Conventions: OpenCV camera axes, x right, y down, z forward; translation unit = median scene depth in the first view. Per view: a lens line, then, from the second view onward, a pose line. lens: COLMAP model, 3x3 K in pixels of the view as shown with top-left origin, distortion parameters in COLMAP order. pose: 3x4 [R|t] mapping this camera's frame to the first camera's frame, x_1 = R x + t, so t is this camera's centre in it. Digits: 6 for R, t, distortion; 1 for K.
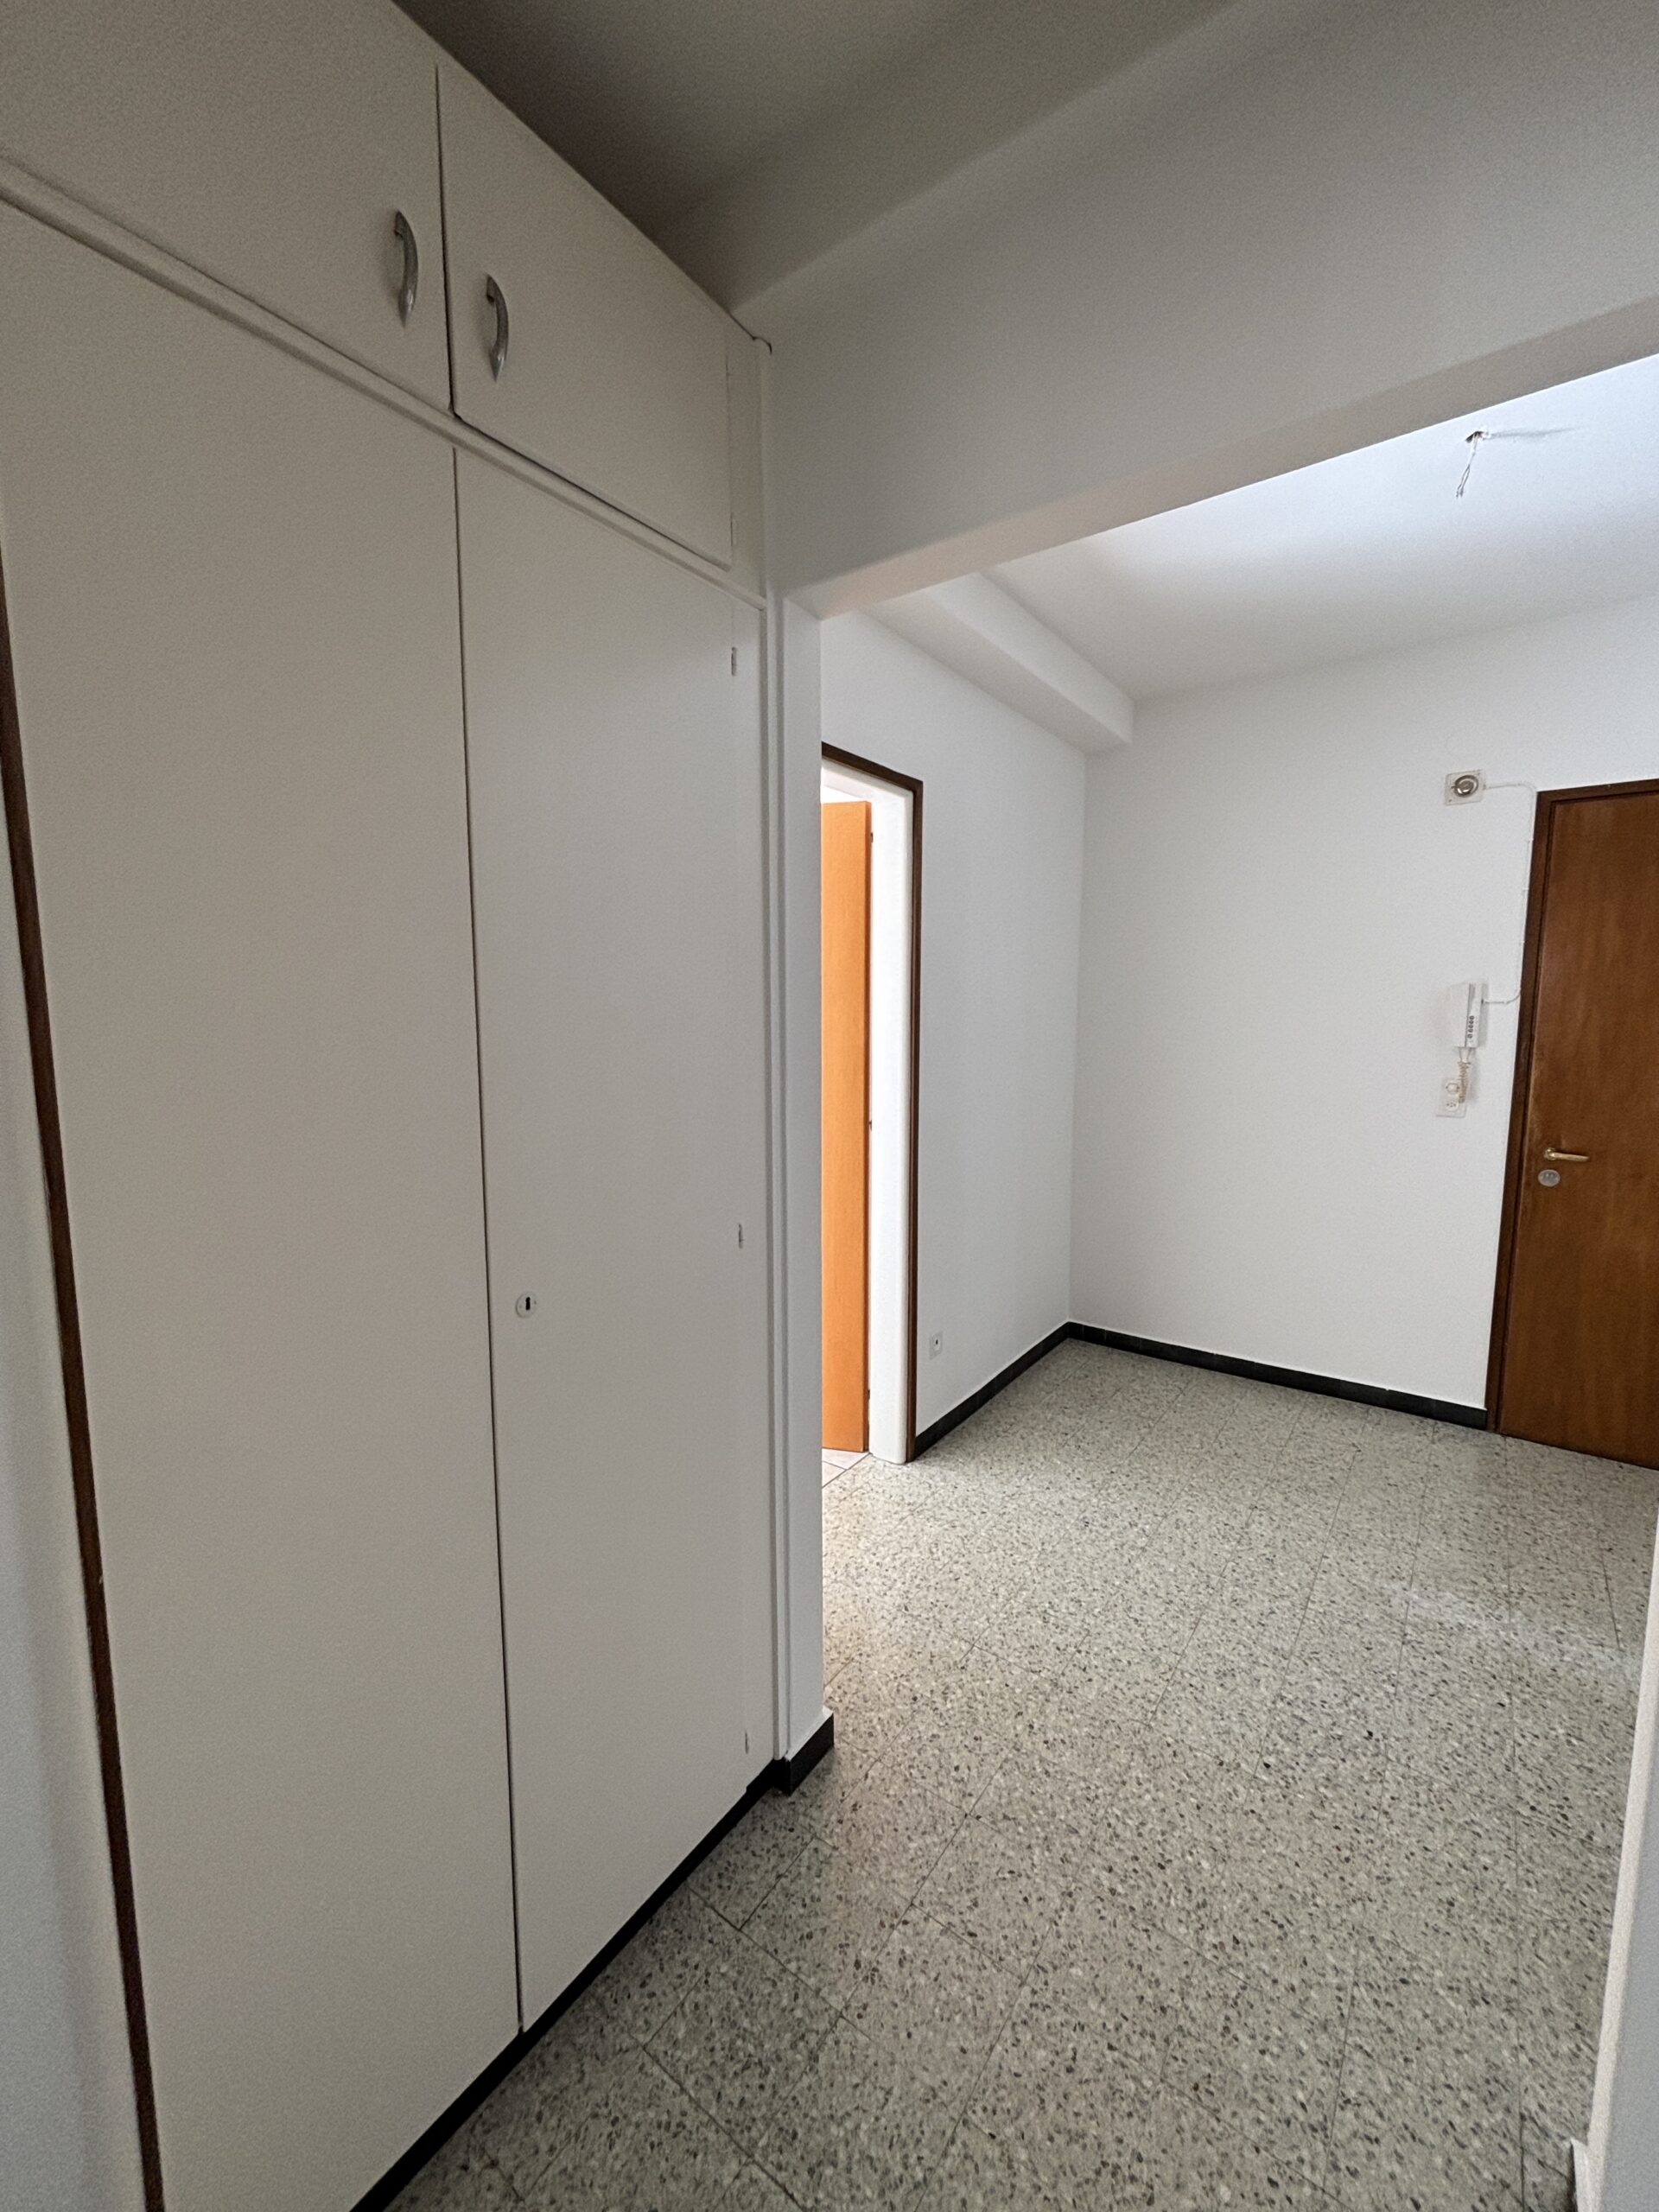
lens RADIAL K [[888.6, 0, 838.1], [0, 888.6, 1108.8], [0, 0, 1]] dist [-0.001422, -0.000241]
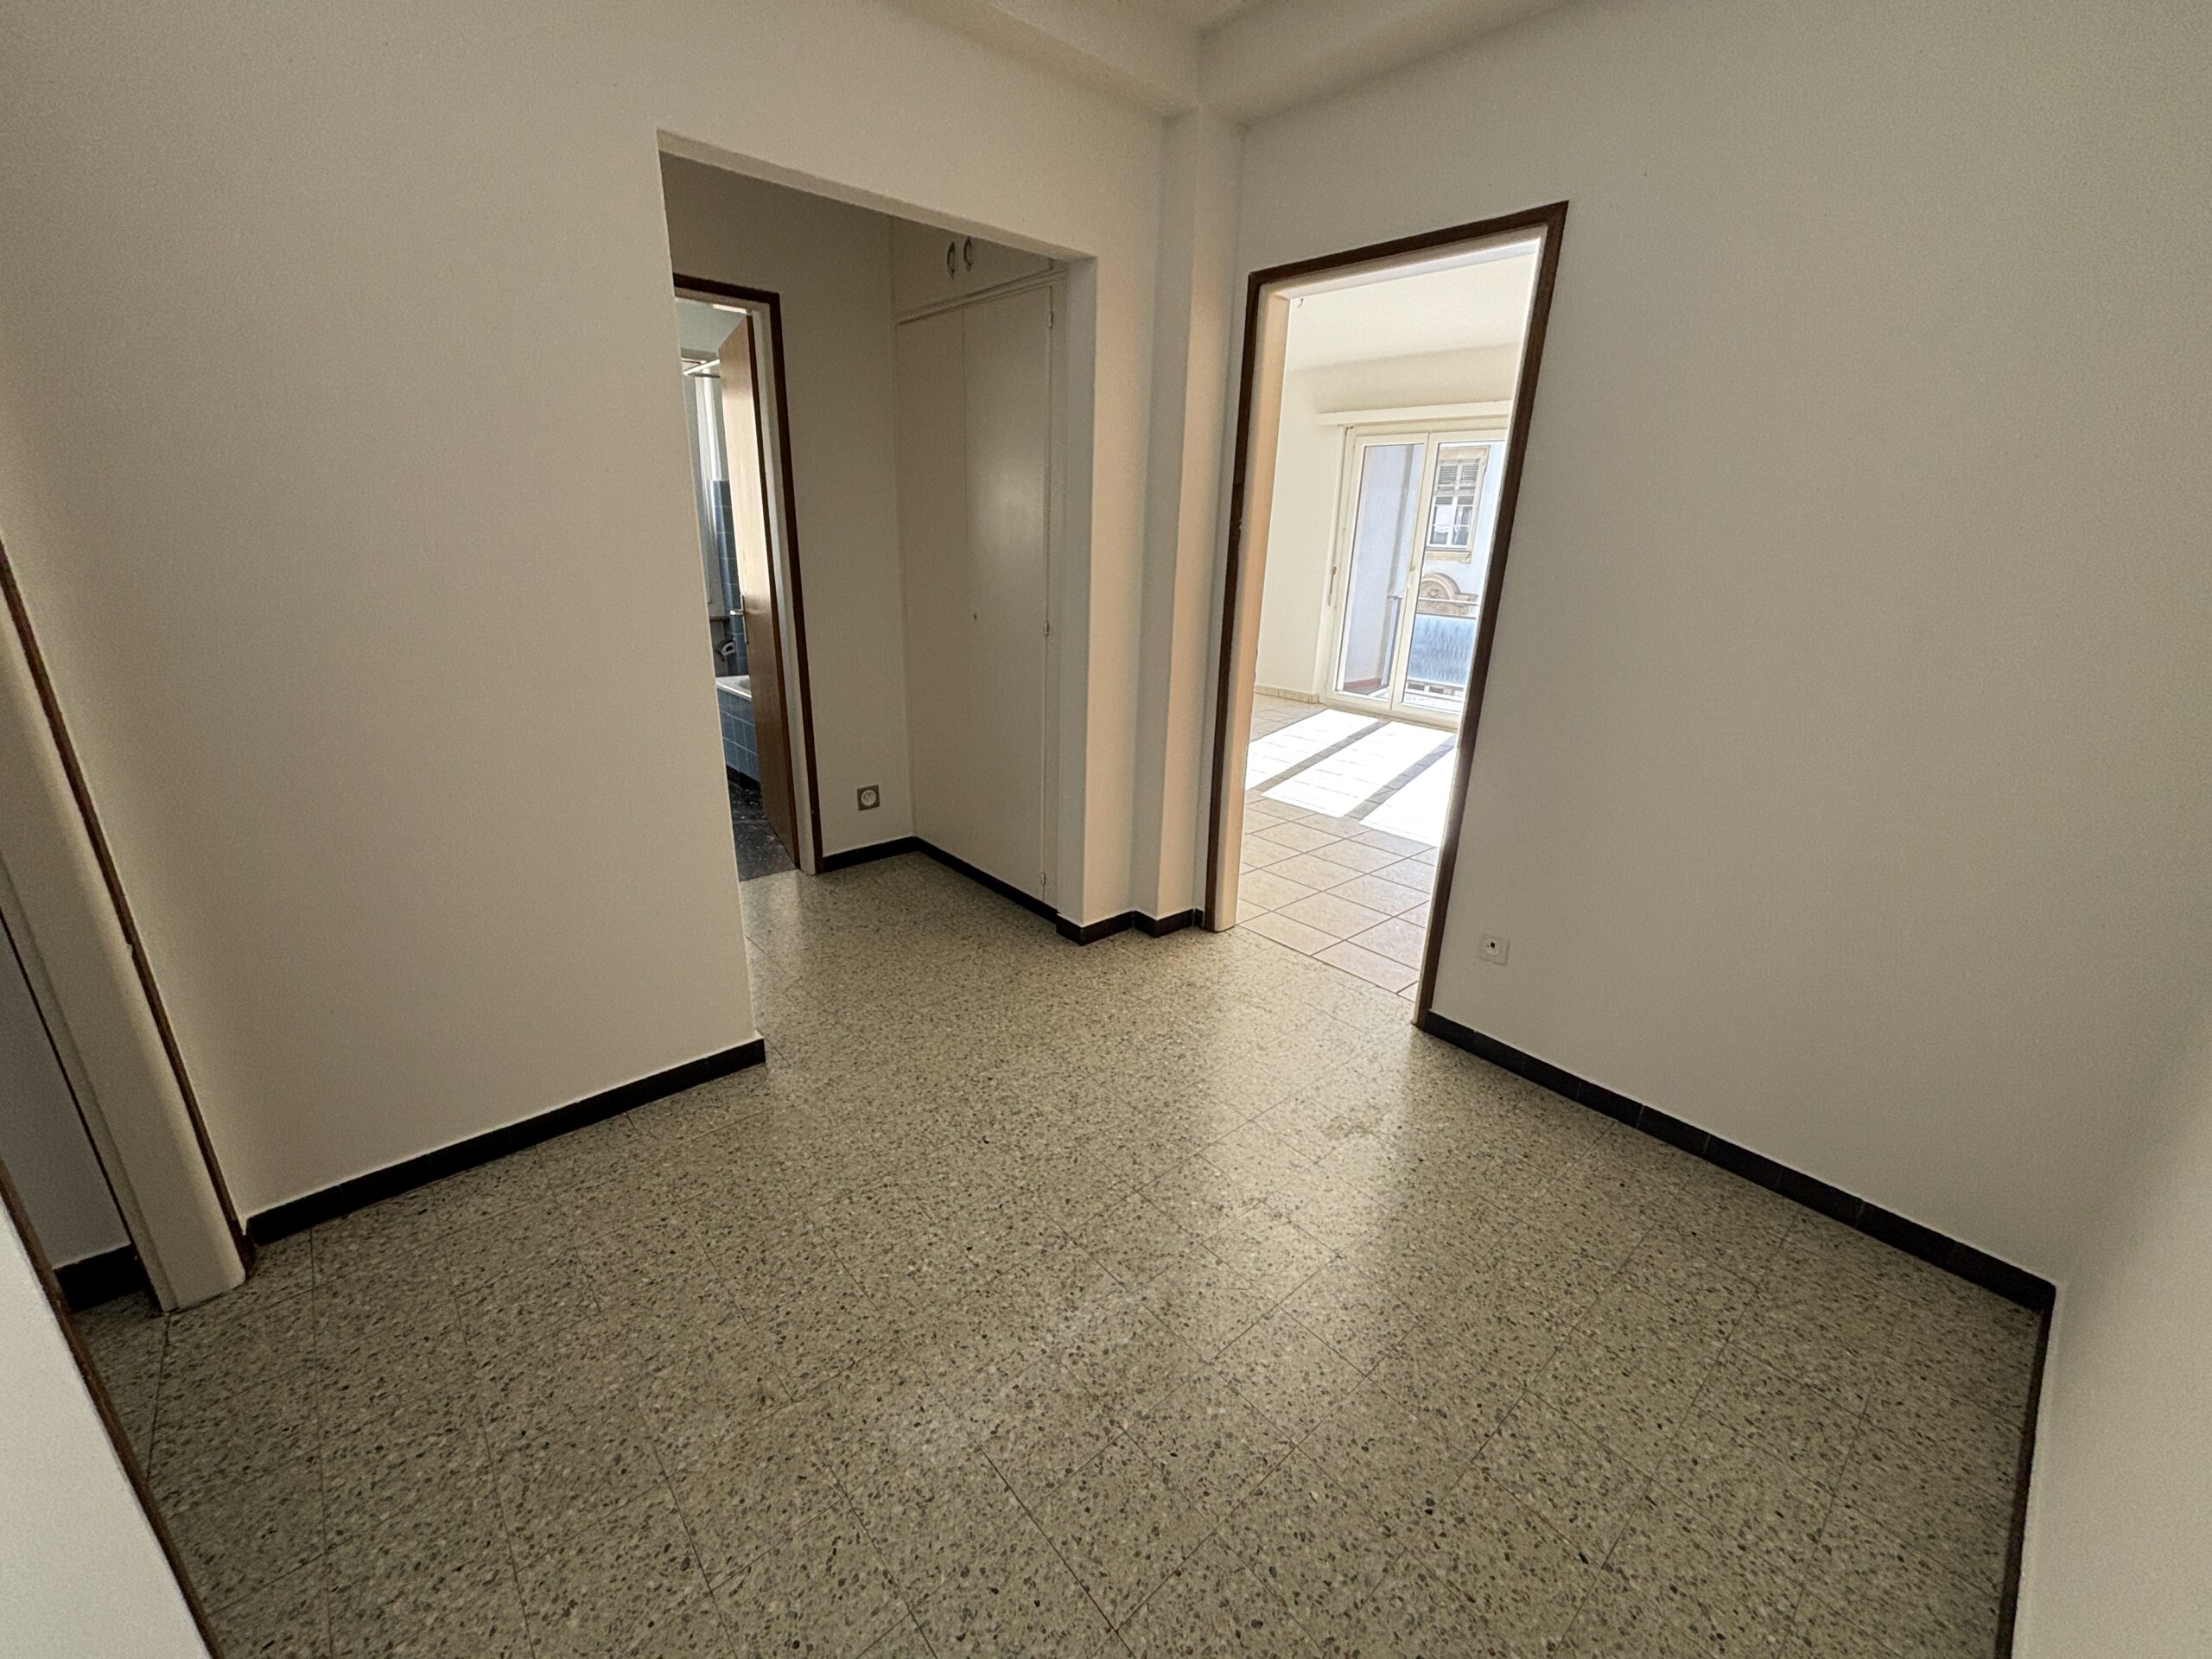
lens RADIAL K [[888.6, 0, 1110.8], [0, 888.6, 826.5], [0, 0, 1]] dist [-0.001422, -0.000241]
pose [[-0.210845, 0.303900, -0.929080, 1.506663], [-0.142497, 0.930738, 0.336781, -0.117208], [0.967077, 0.203400, -0.152937, 1.223674]]
